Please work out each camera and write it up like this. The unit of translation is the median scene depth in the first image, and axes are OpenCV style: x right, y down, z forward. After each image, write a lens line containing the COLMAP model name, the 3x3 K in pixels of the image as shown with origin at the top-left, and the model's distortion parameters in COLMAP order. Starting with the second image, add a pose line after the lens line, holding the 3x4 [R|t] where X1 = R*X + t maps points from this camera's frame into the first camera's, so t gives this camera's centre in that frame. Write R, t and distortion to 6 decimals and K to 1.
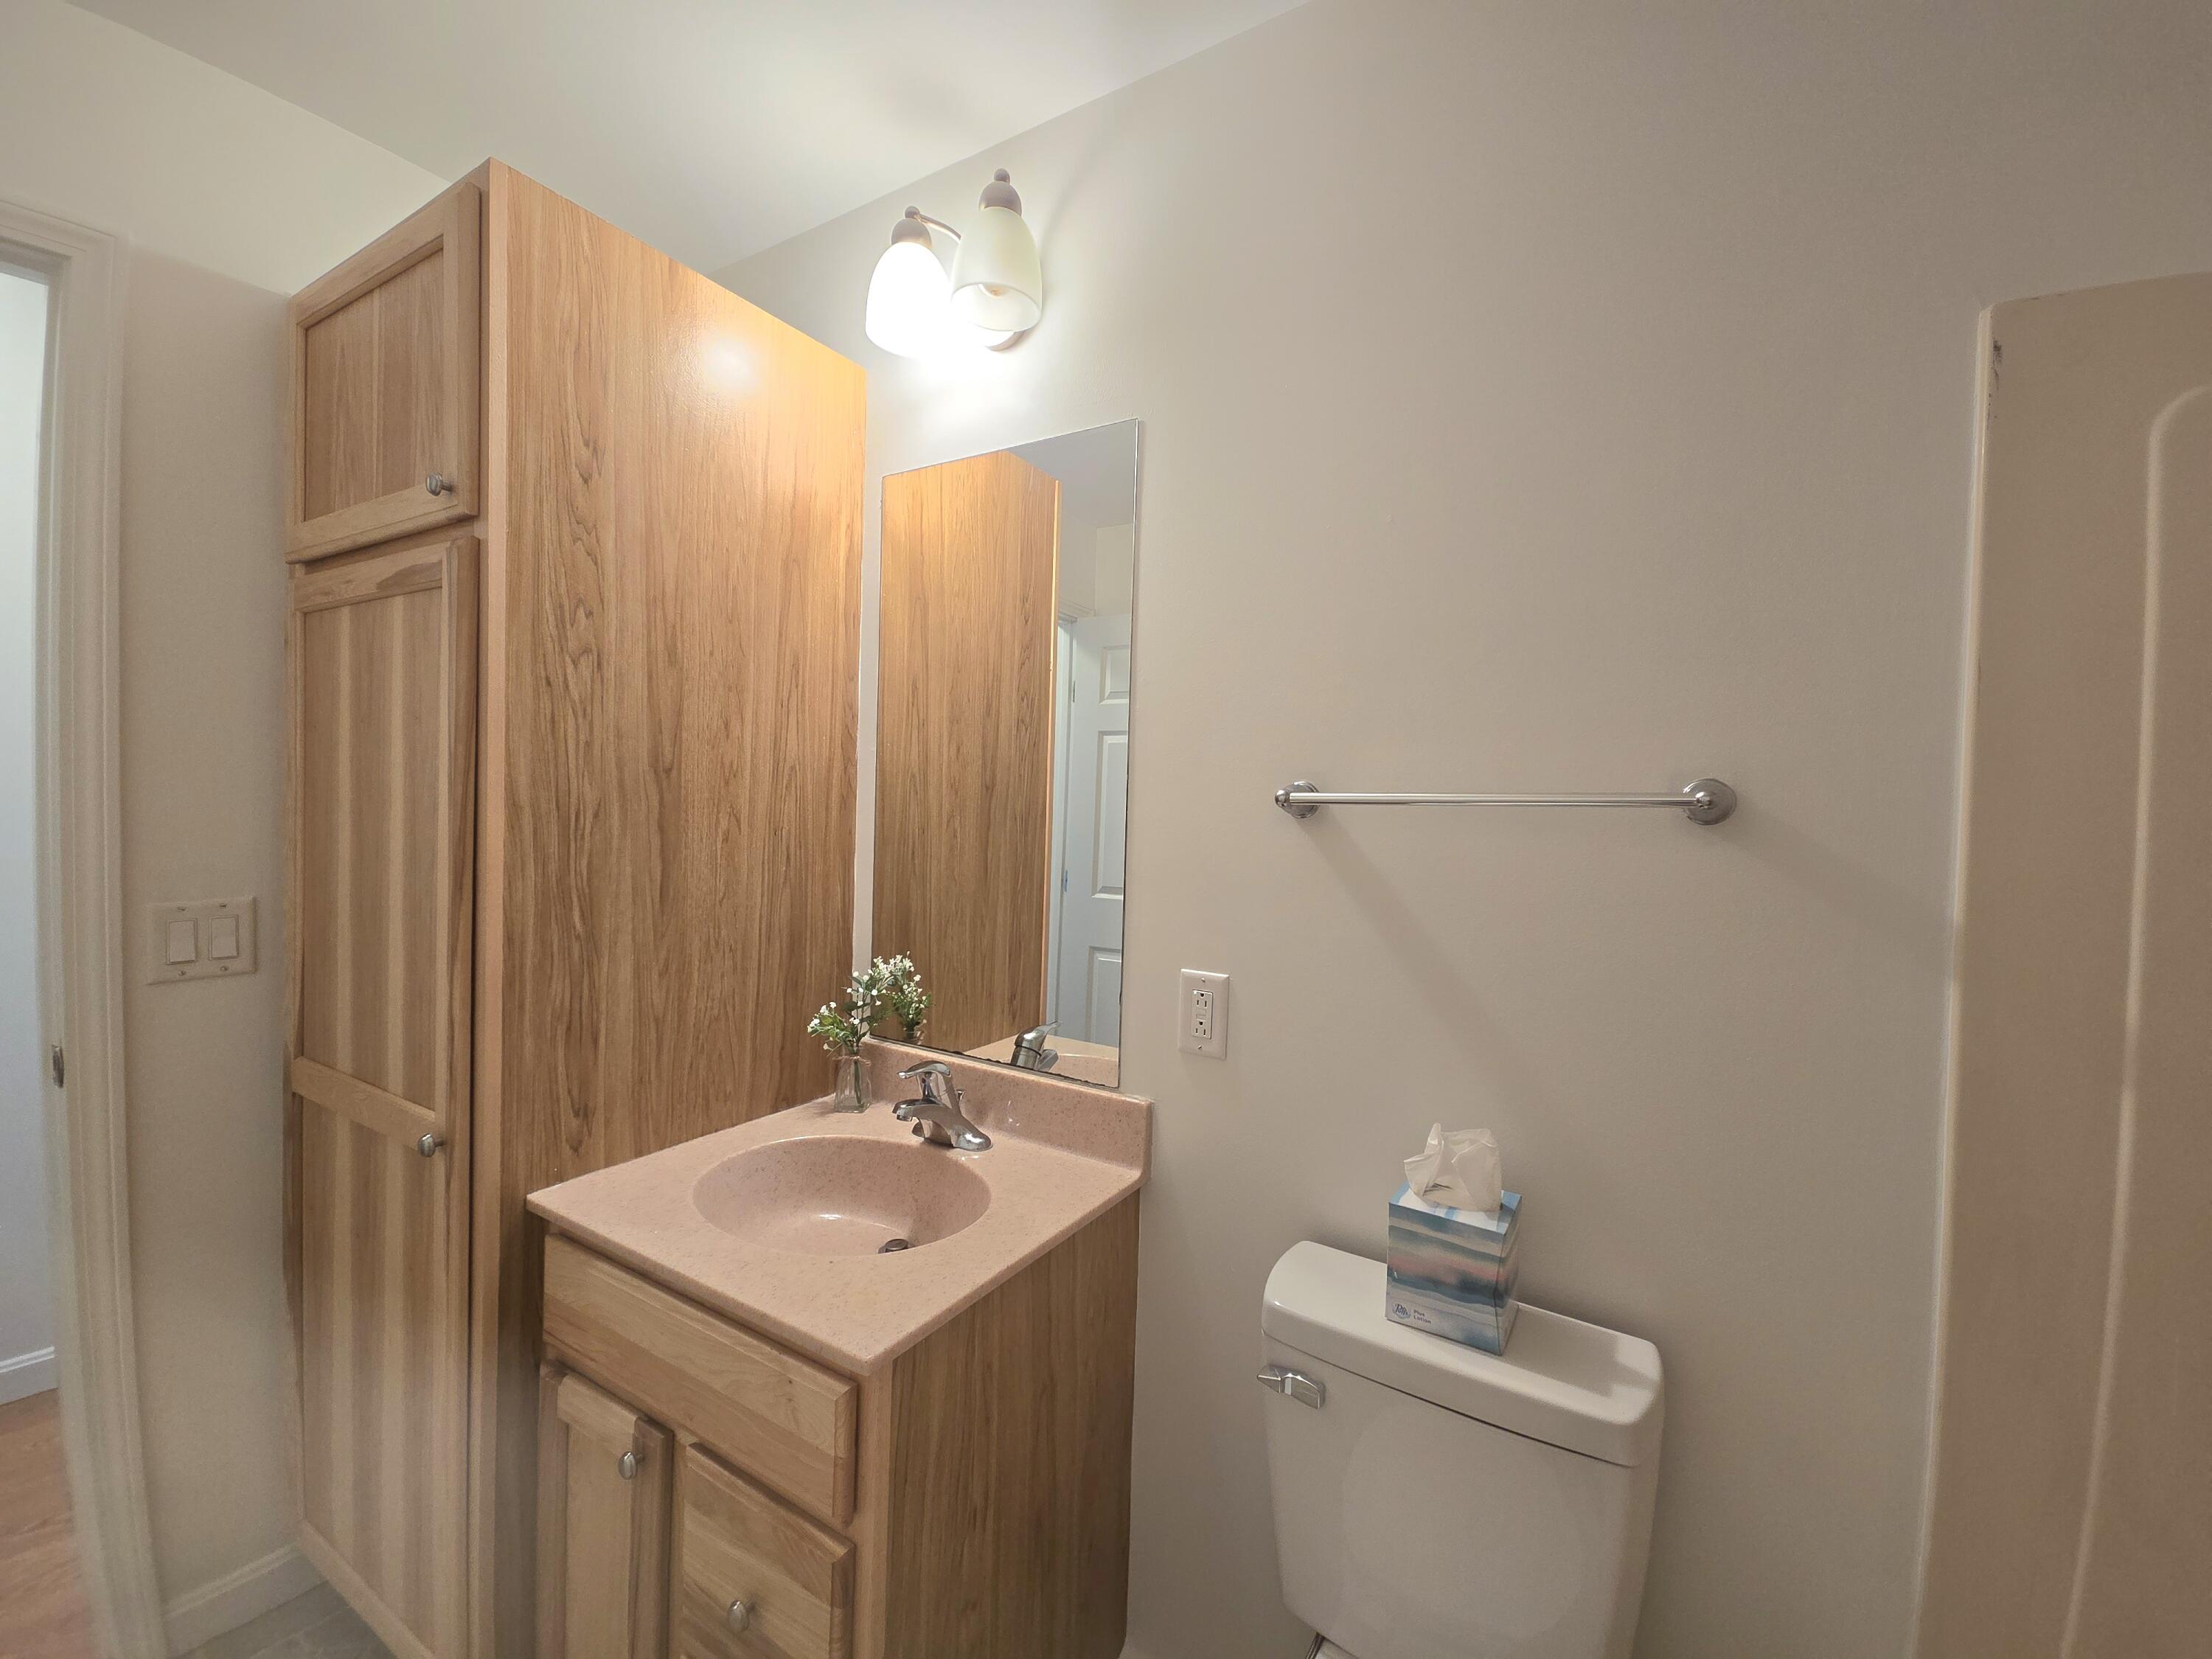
lens RADIAL K [[908.9, 0, 1103.4], [0, 908.9, 834.0], [0, 0, 1]] dist [0.001913, -0.000152]
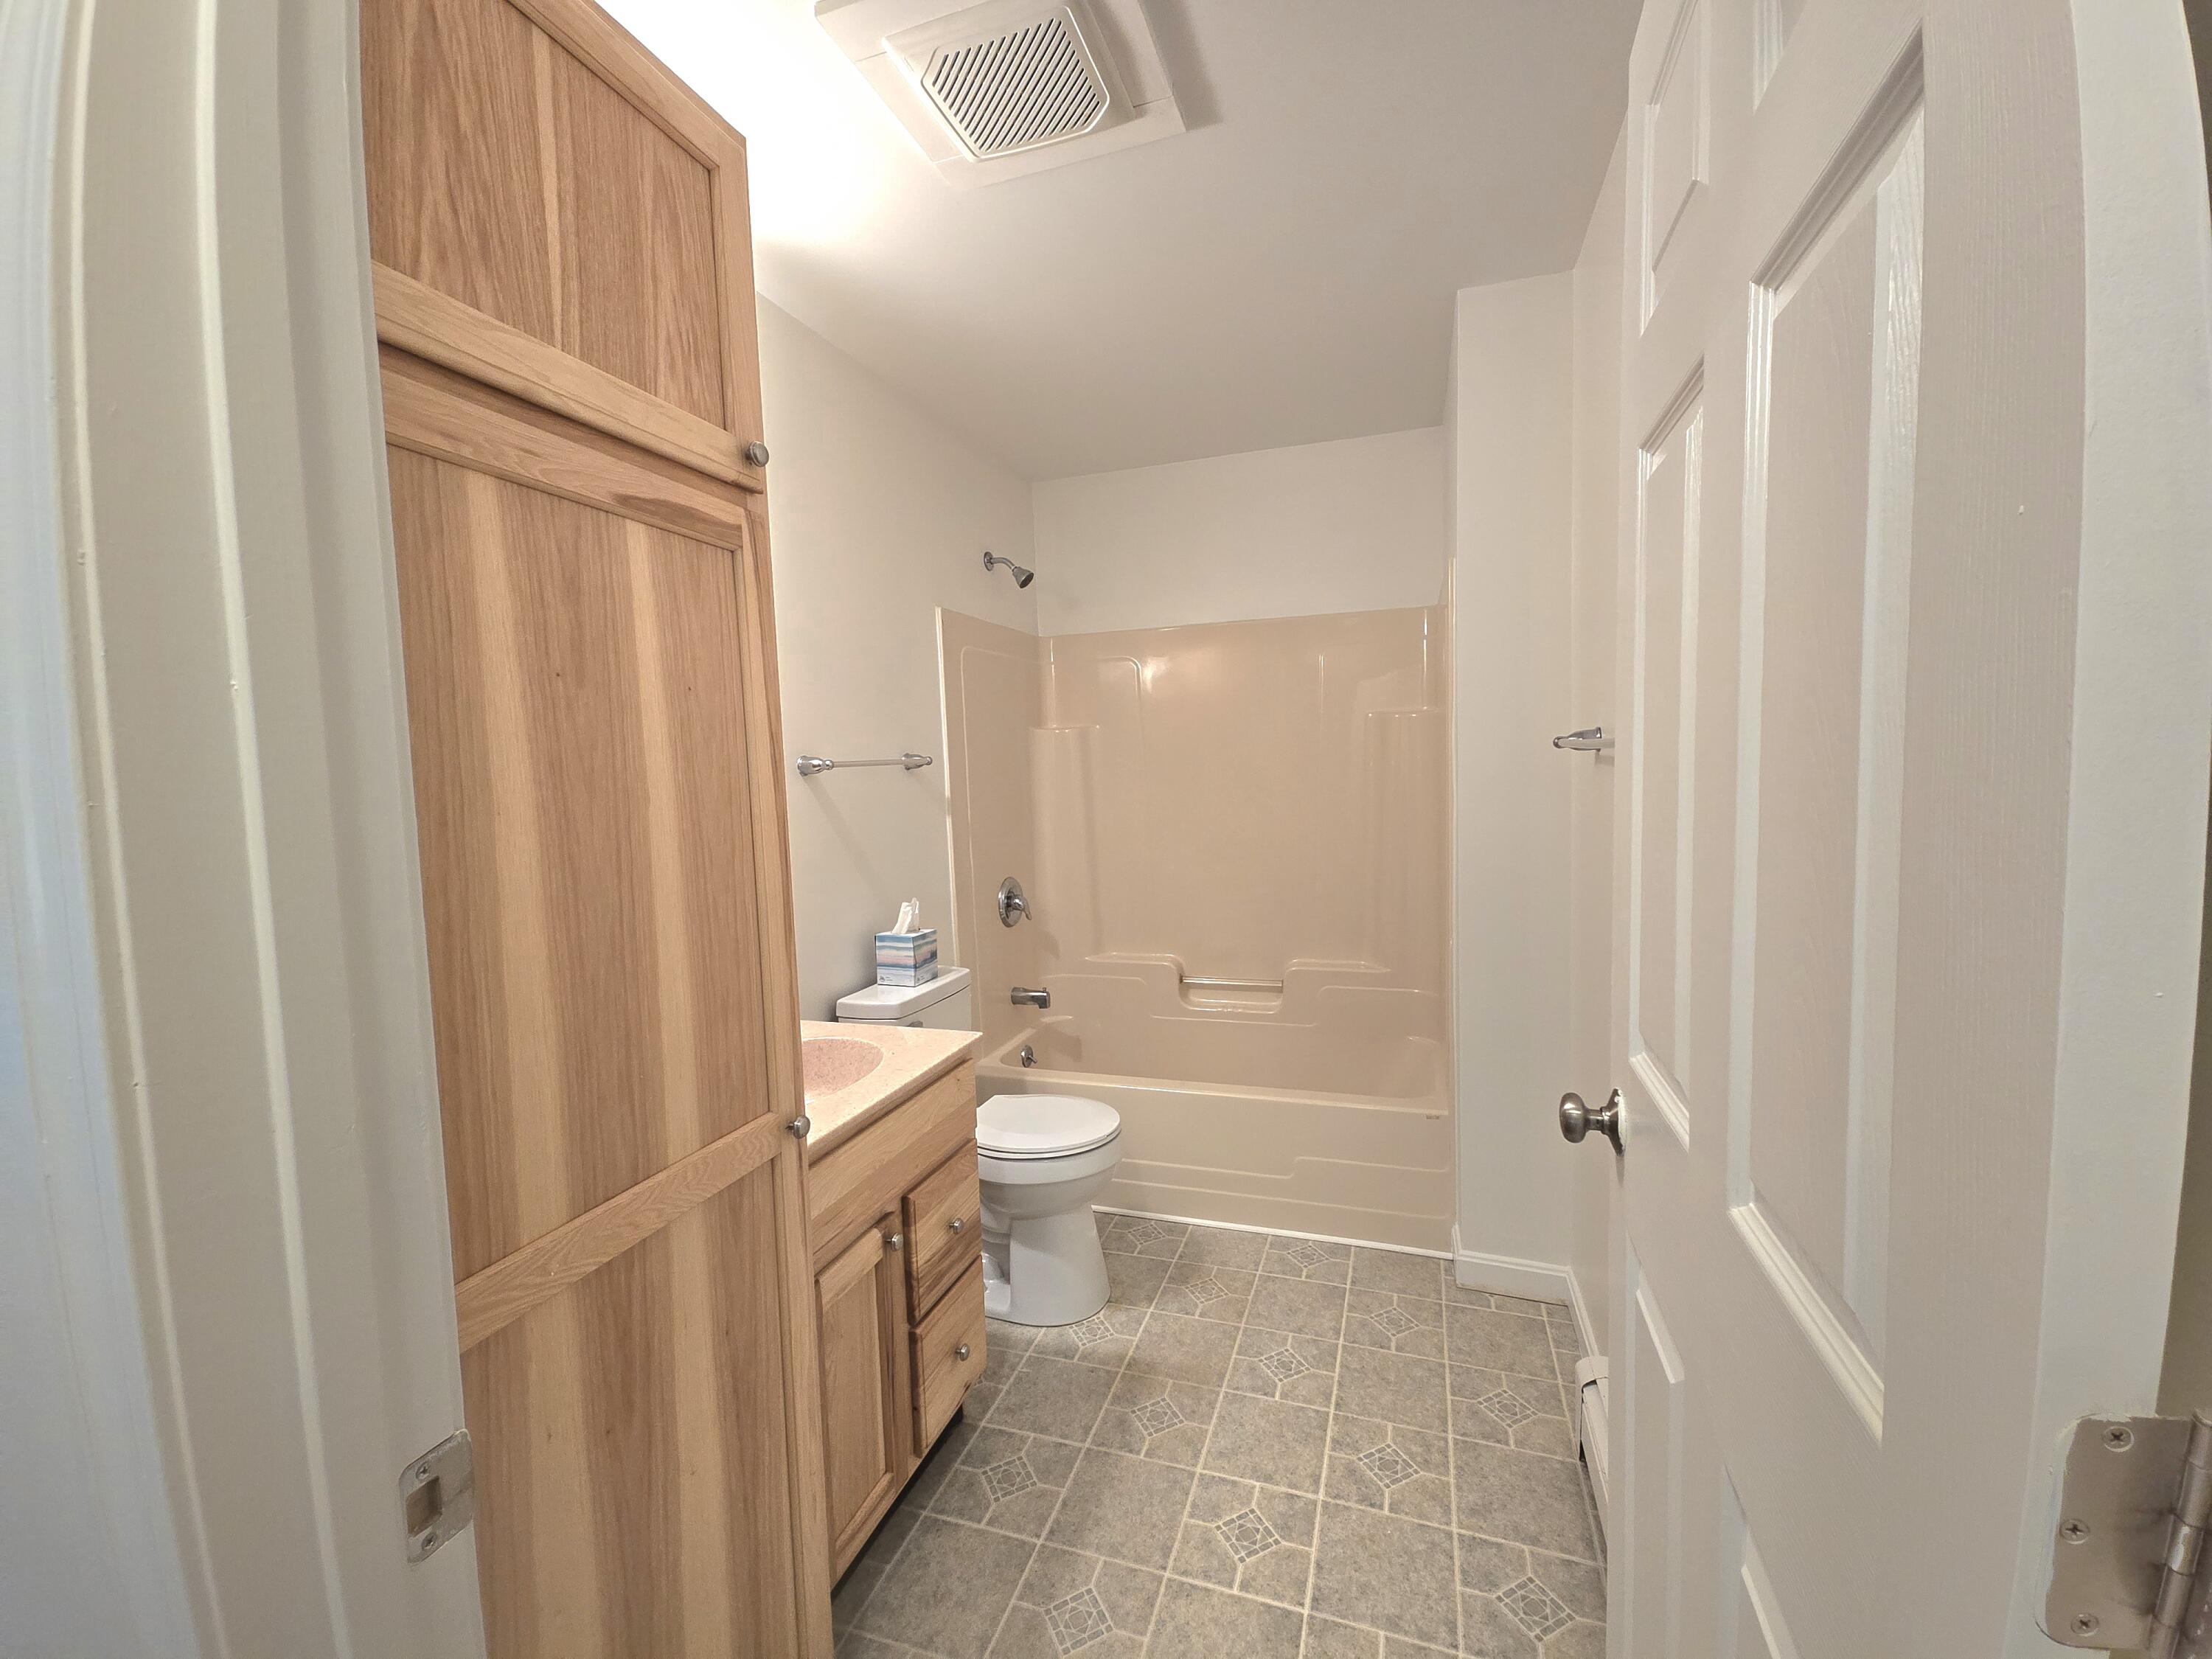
lens RADIAL K [[908.9, 0, 1103.4], [0, 908.9, 834.0], [0, 0, 1]] dist [0.001913, -0.000152]
pose [[-0.216272, -0.091726, 0.972015, -1.890306], [0.061879, 0.992288, 0.107407, -0.068140], [-0.974370, 0.083376, -0.208928, 0.926918]]
